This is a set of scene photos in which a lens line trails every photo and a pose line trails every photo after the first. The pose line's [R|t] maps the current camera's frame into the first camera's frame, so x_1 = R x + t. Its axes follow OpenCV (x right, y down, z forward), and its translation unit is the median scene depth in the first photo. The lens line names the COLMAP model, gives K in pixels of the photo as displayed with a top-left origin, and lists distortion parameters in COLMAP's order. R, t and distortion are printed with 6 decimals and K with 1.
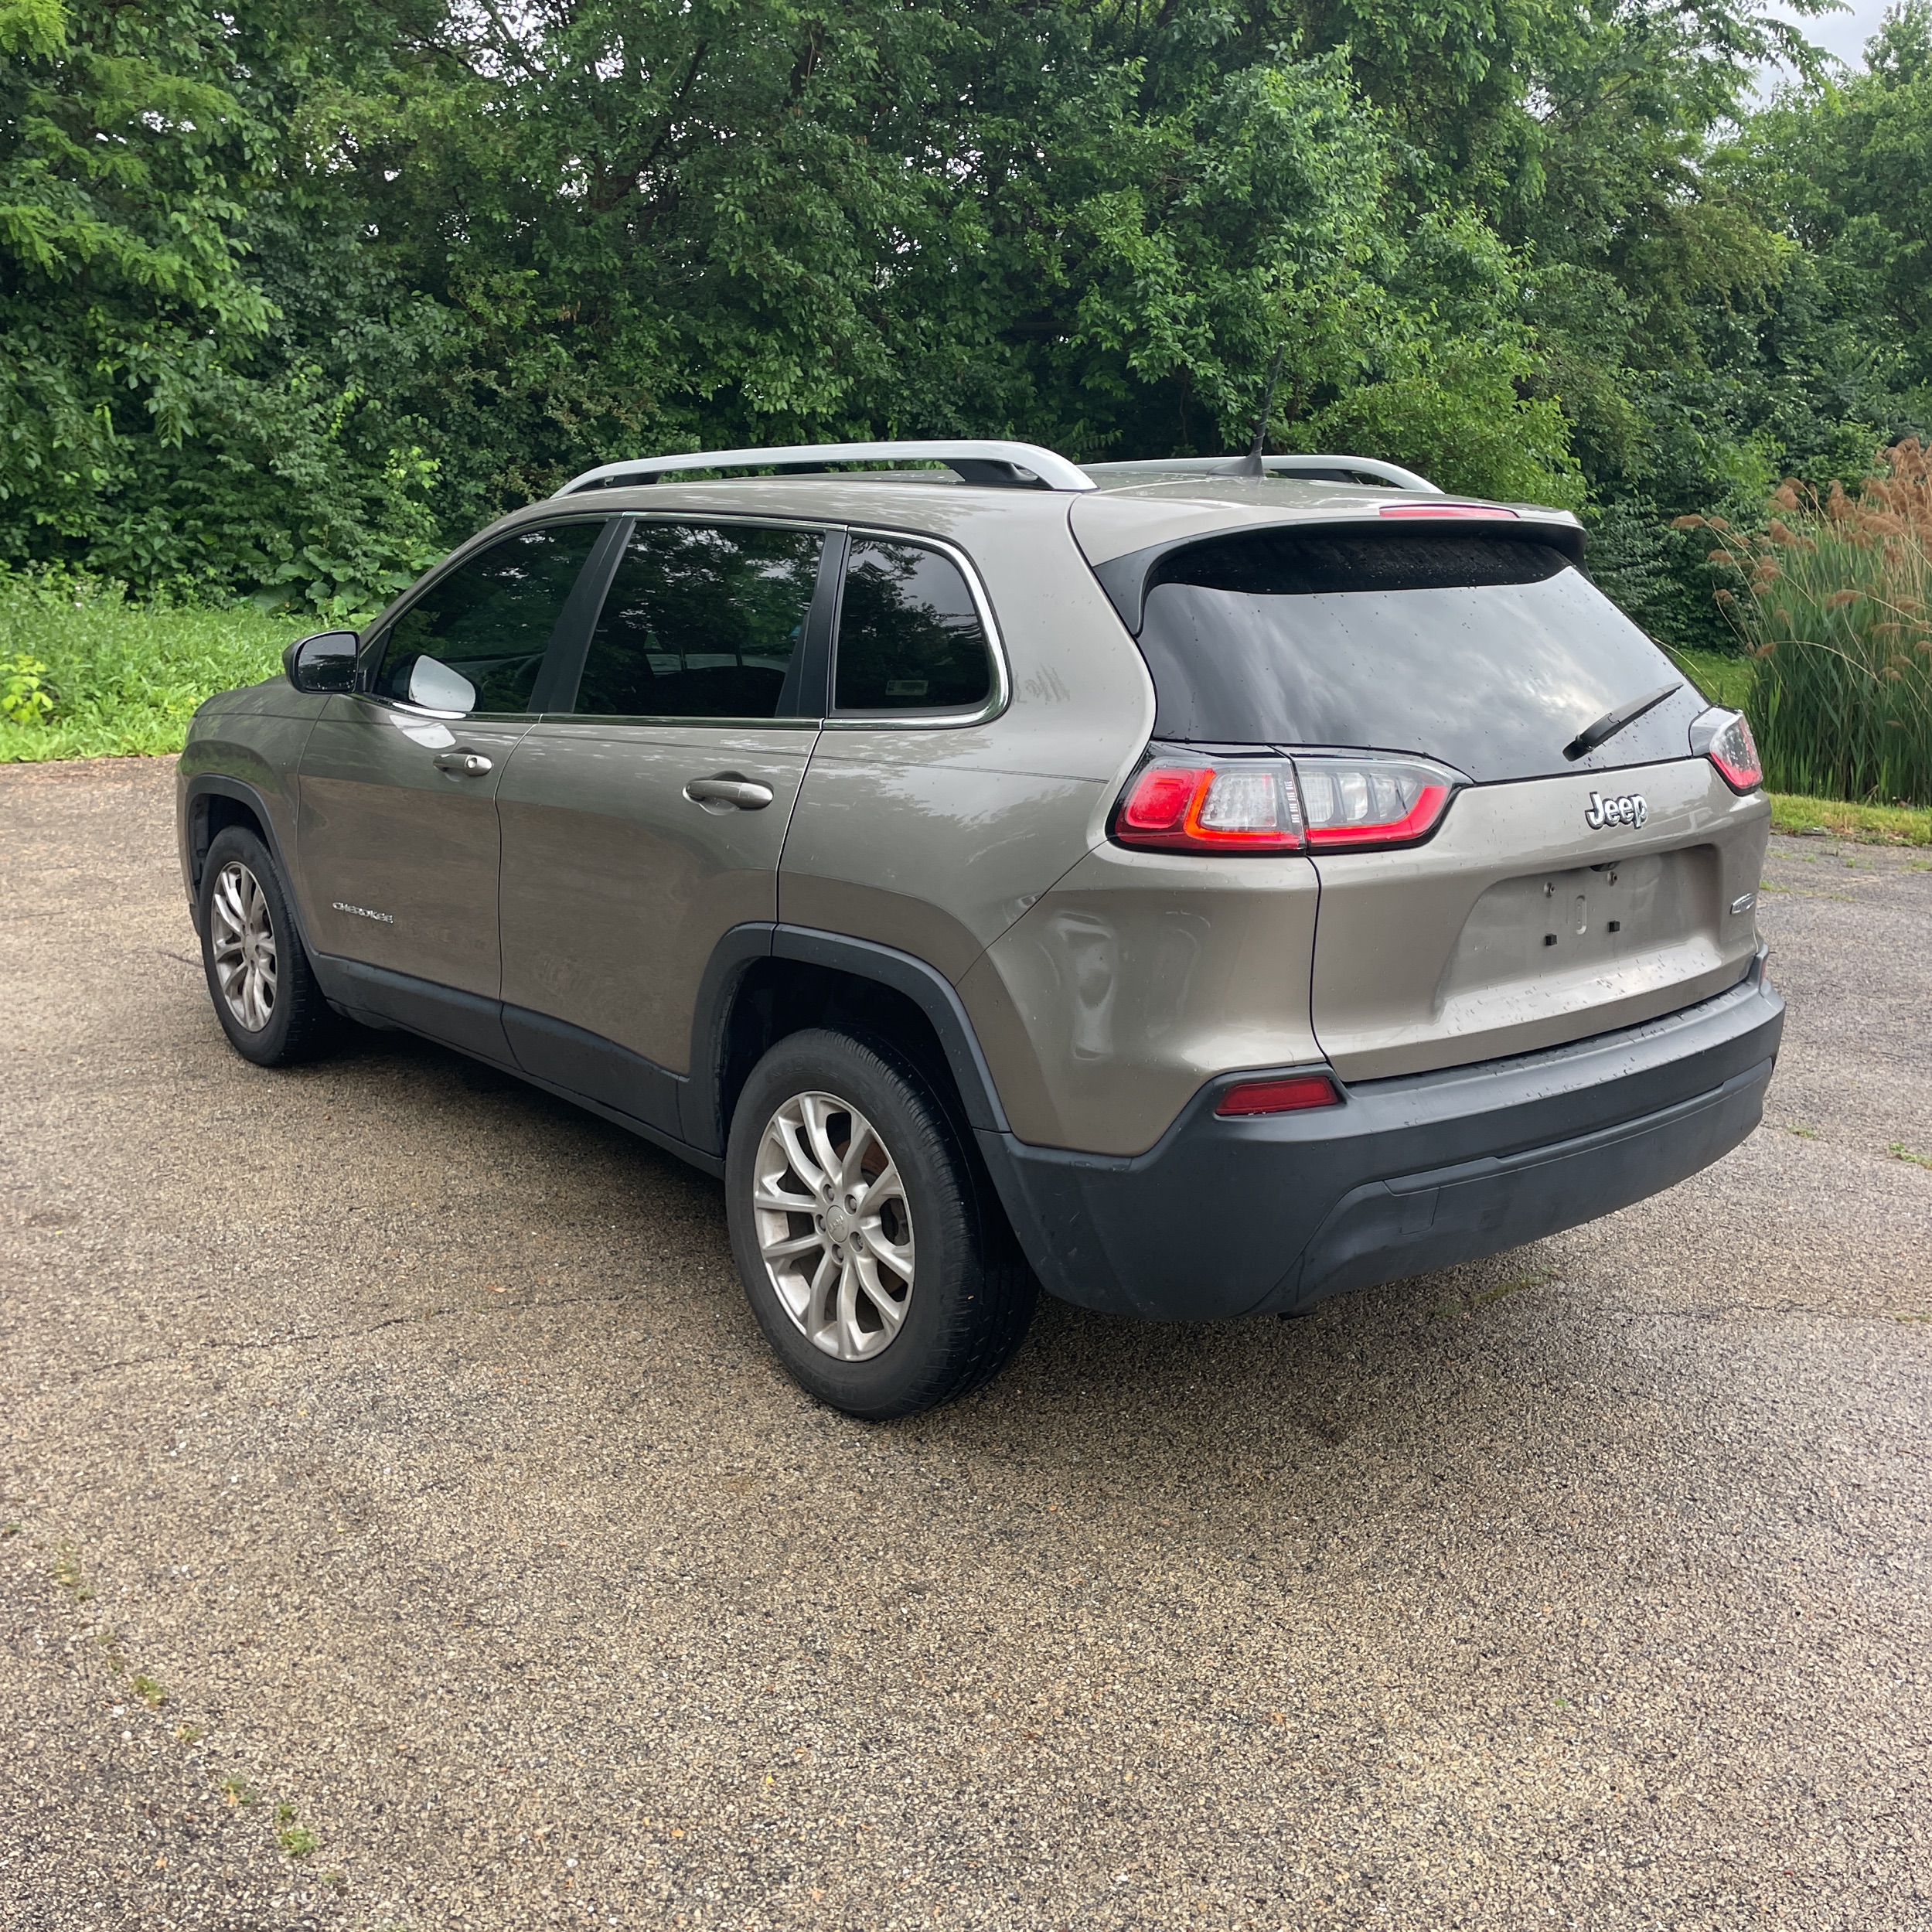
lens RADIAL K [[1969.3, 0, 961.4], [0, 1969.3, 964.6], [0, 0, 1]] dist [0.034202, 0.000000]
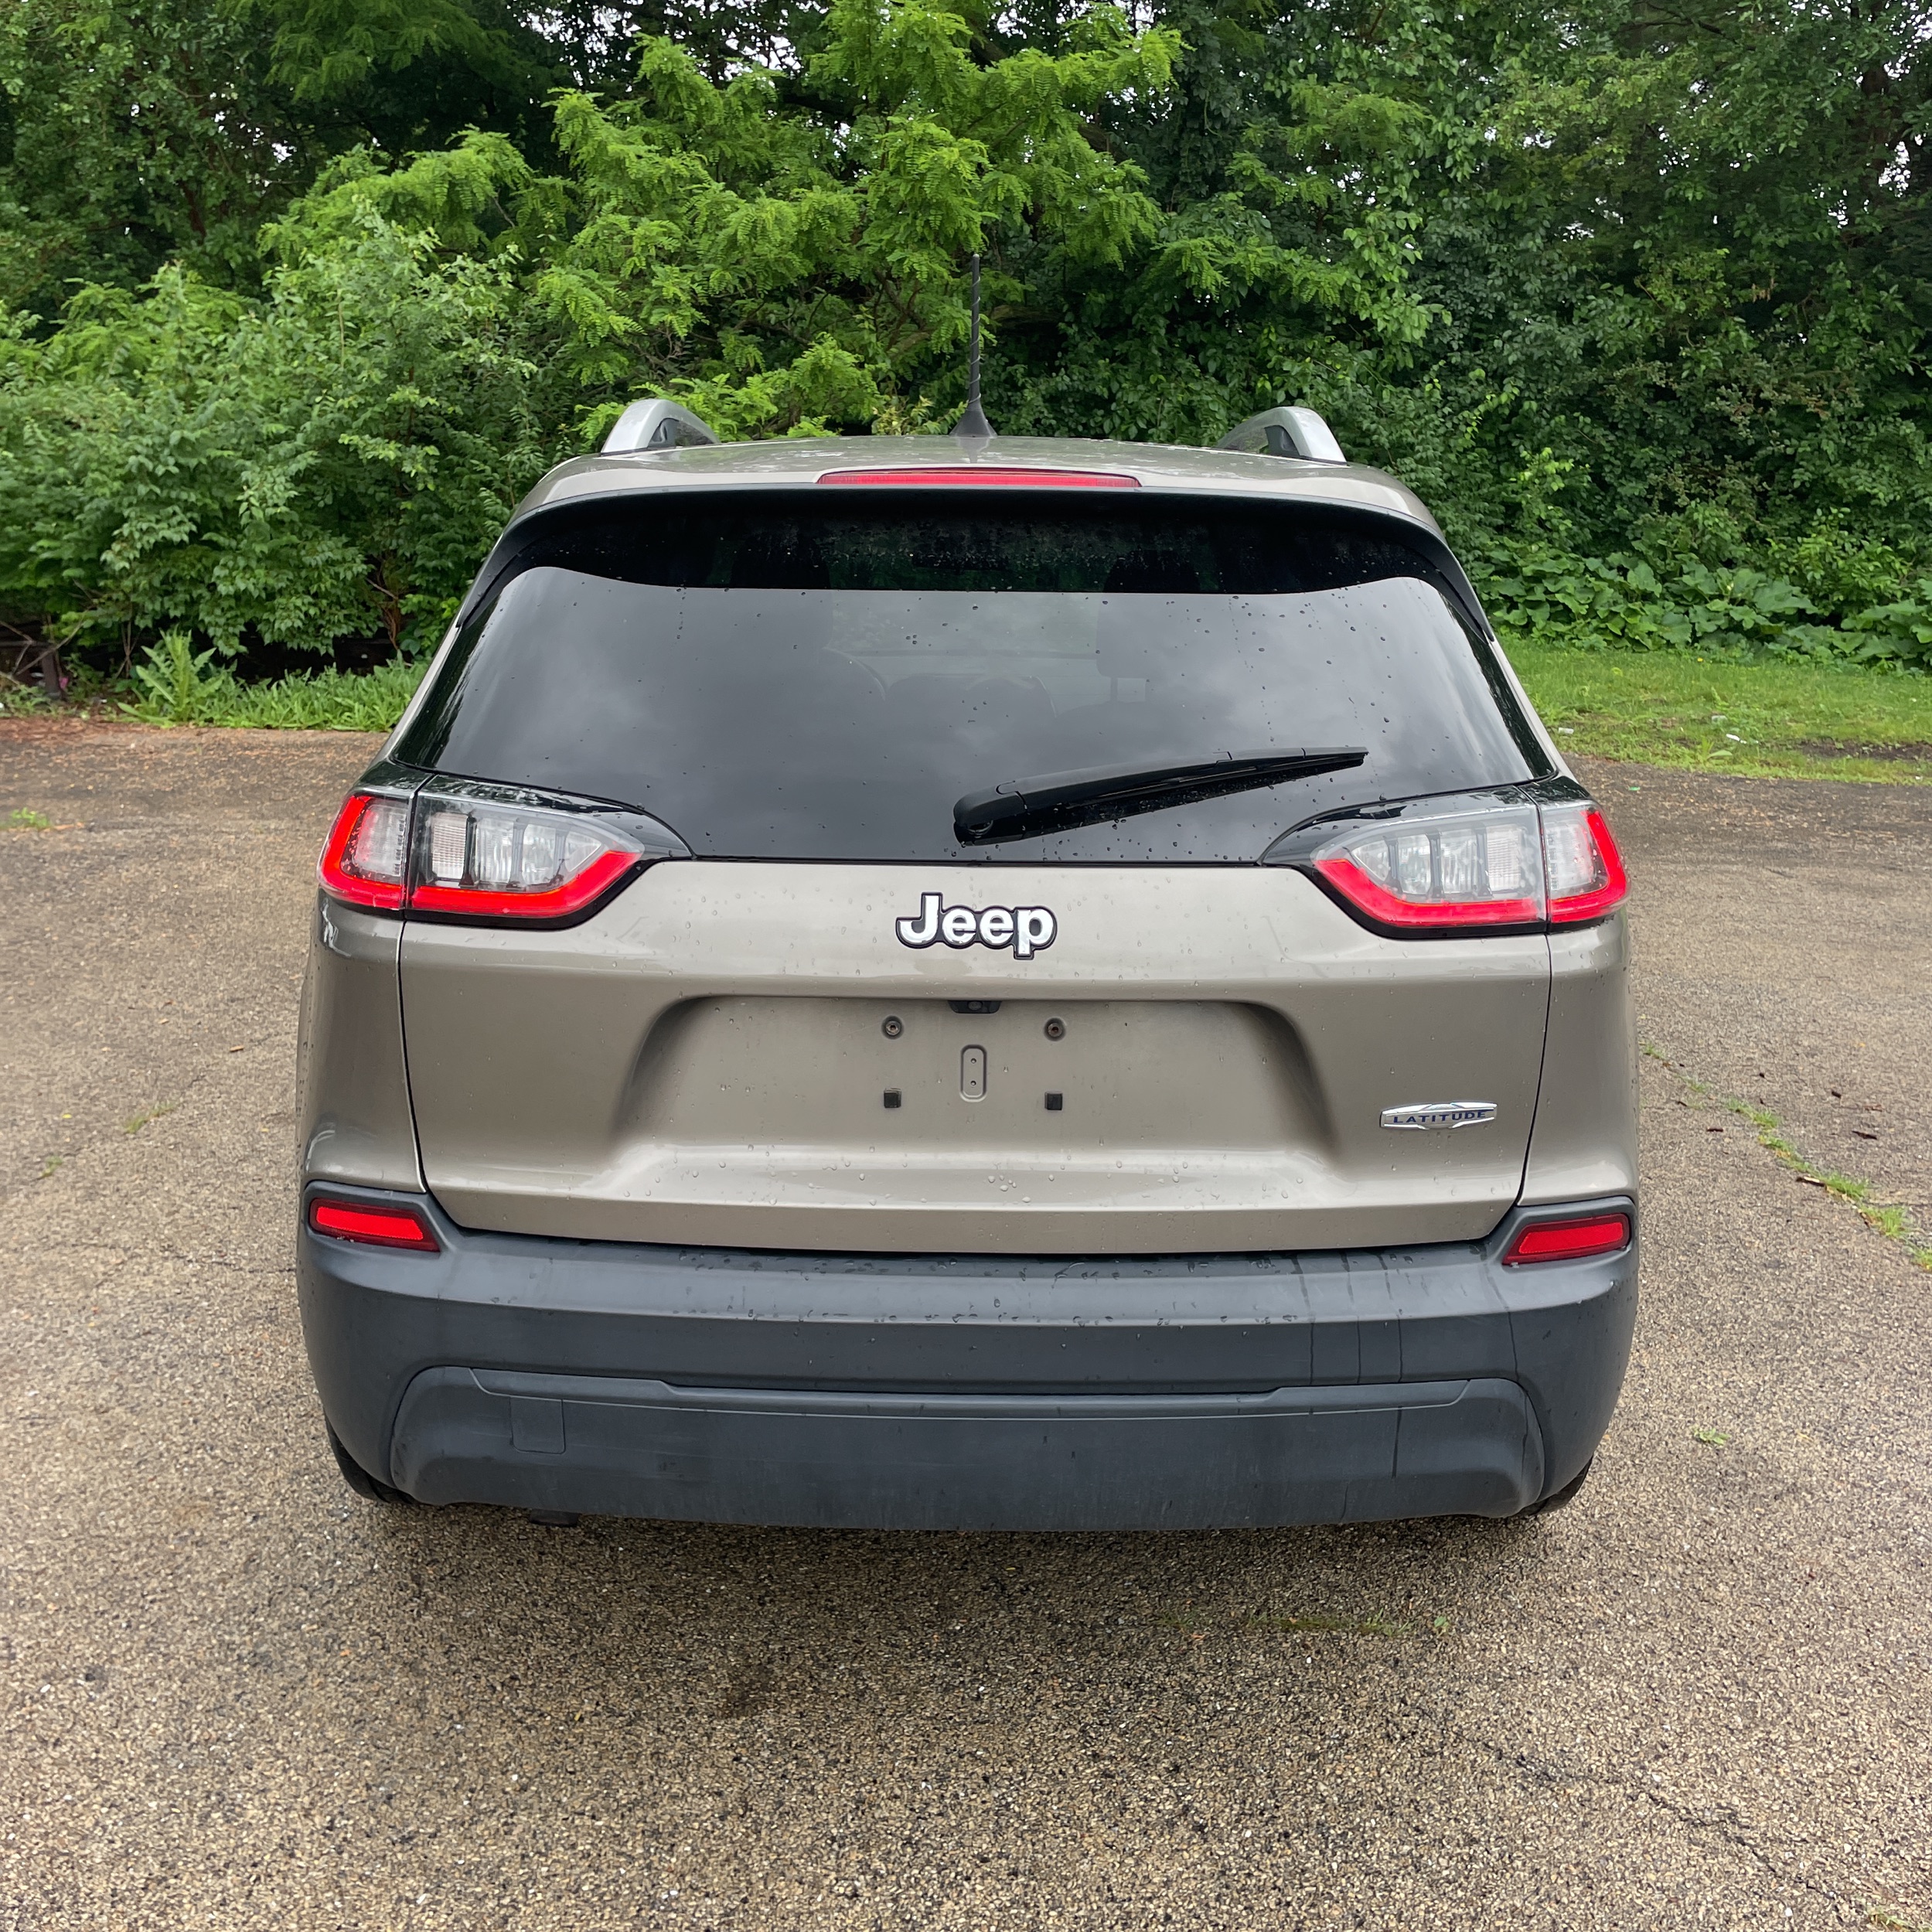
lens RADIAL K [[1969.3, 0, 969.8], [0, 1969.3, 963.4], [0, 0, 1]] dist [0.034202, 0.000000]
pose [[0.764842, 0.136538, -0.629582, 0.148374], [-0.140177, 0.989138, 0.044223, -0.018640], [0.628782, 0.054430, 0.775674, 0.097471]]
